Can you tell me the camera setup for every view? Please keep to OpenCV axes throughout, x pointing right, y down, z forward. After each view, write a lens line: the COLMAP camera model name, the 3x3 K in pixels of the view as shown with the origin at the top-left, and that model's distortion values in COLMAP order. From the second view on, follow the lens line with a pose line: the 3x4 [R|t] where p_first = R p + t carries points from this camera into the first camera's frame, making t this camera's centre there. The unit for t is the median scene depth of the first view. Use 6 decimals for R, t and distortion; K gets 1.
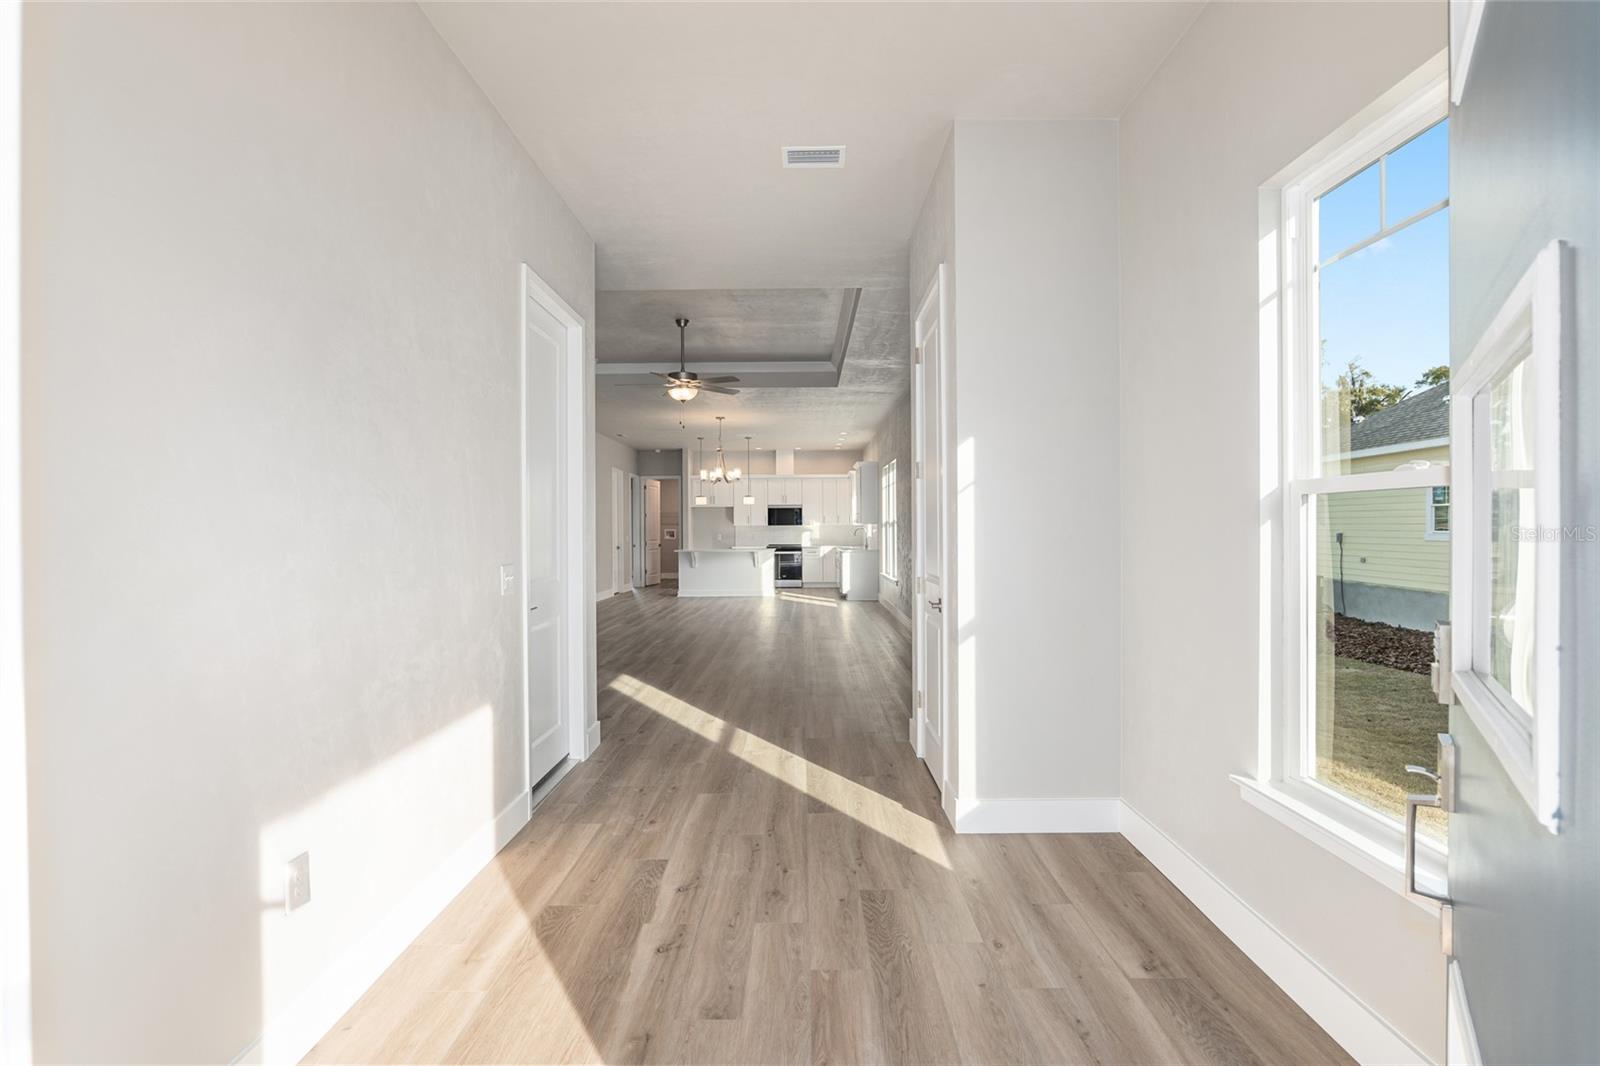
lens RADIAL K [[735.4, 0, 797.0], [0, 735.4, 529.1], [0, 0, 1]] dist [-0.000835, 0.000003]
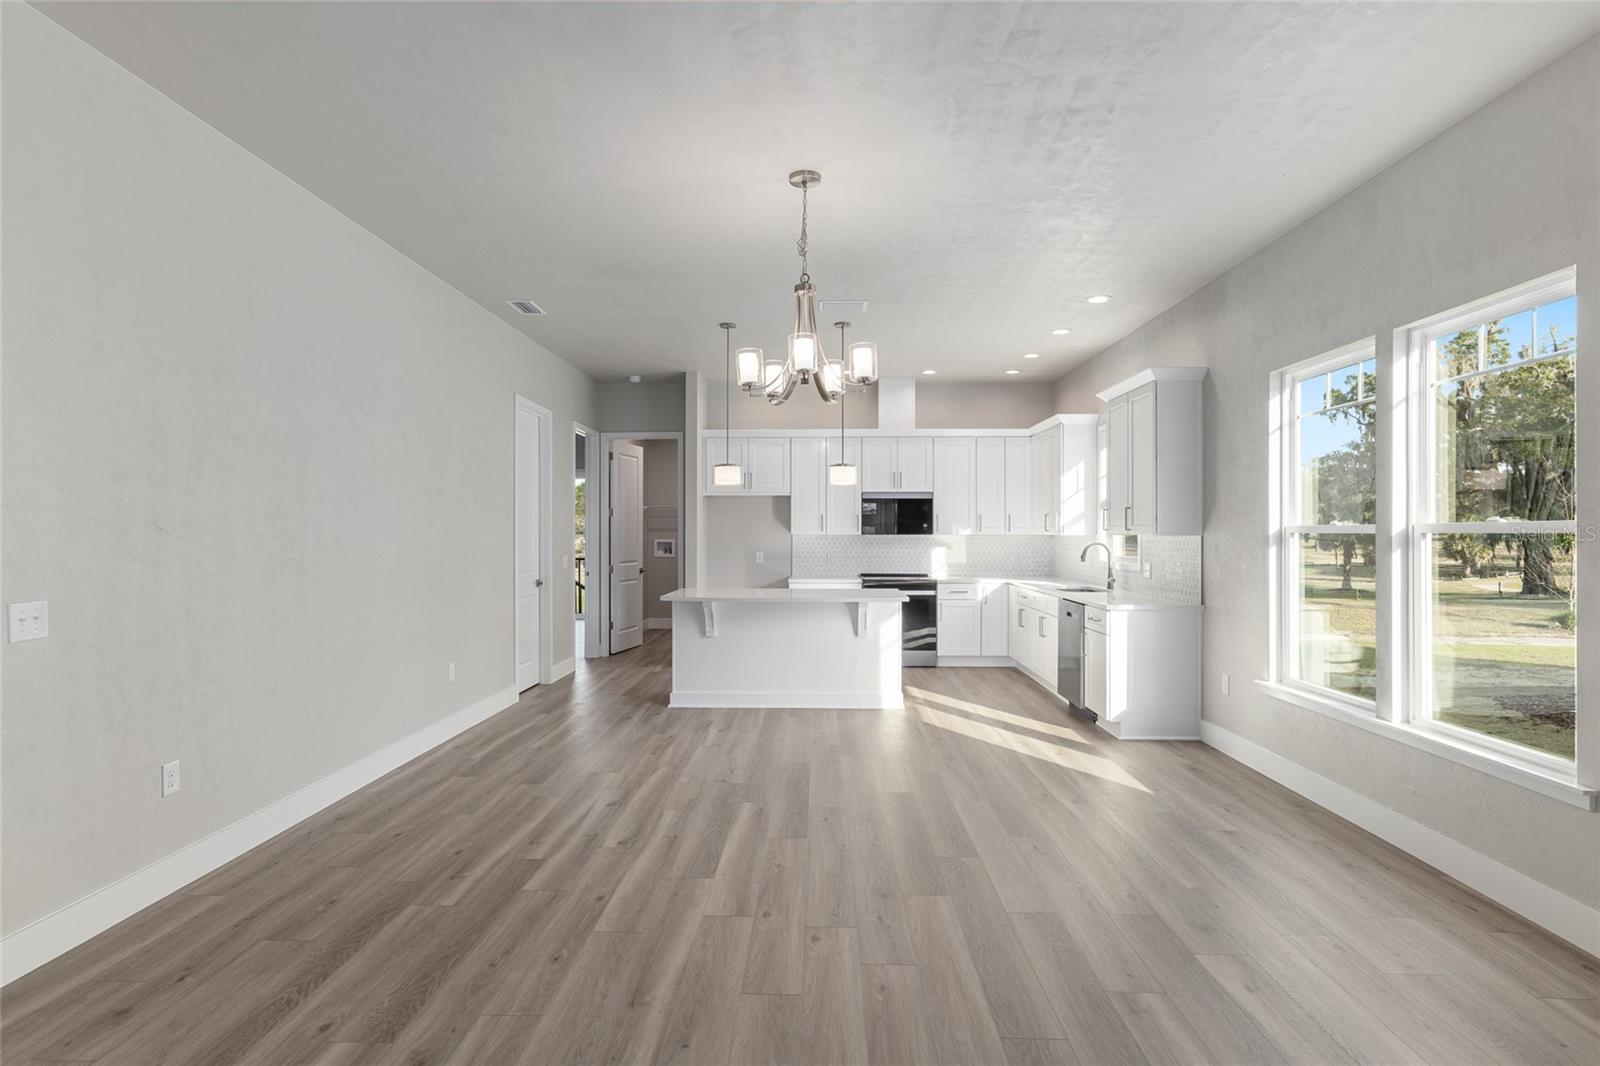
lens RADIAL K [[802.4, 0, 807.3], [0, 802.4, 526.7], [0, 0, 1]] dist [-0.007608, 0.002432]
pose [[0.999926, 0.006061, -0.010594, -0.070359], [-0.006161, 0.999936, -0.009517, -0.005050], [0.010535, 0.009582, 0.999899, 0.478660]]
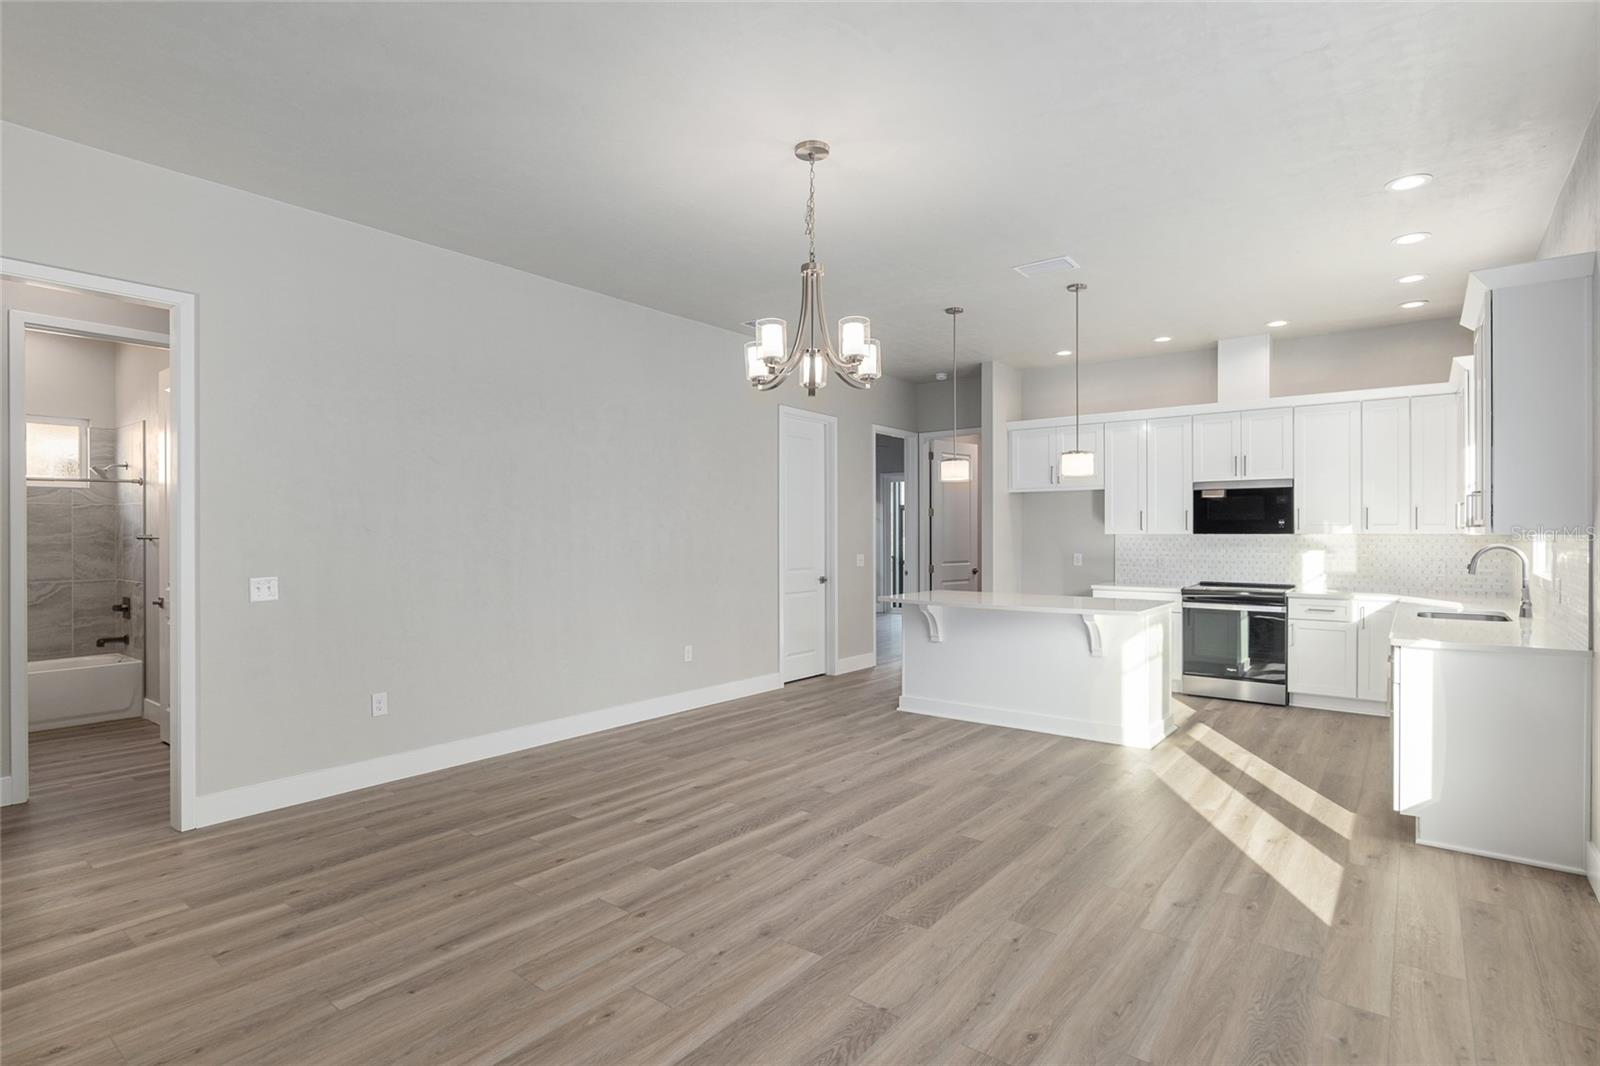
lens RADIAL K [[802.4, 0, 801.4], [0, 802.4, 527.2], [0, 0, 1]] dist [-0.007608, 0.002432]
pose [[0.797134, -0.000253, -0.603802, 0.052612], [-0.004430, 0.999971, -0.006267, -0.005144], [0.603786, 0.007670, 0.797109, 0.536140]]
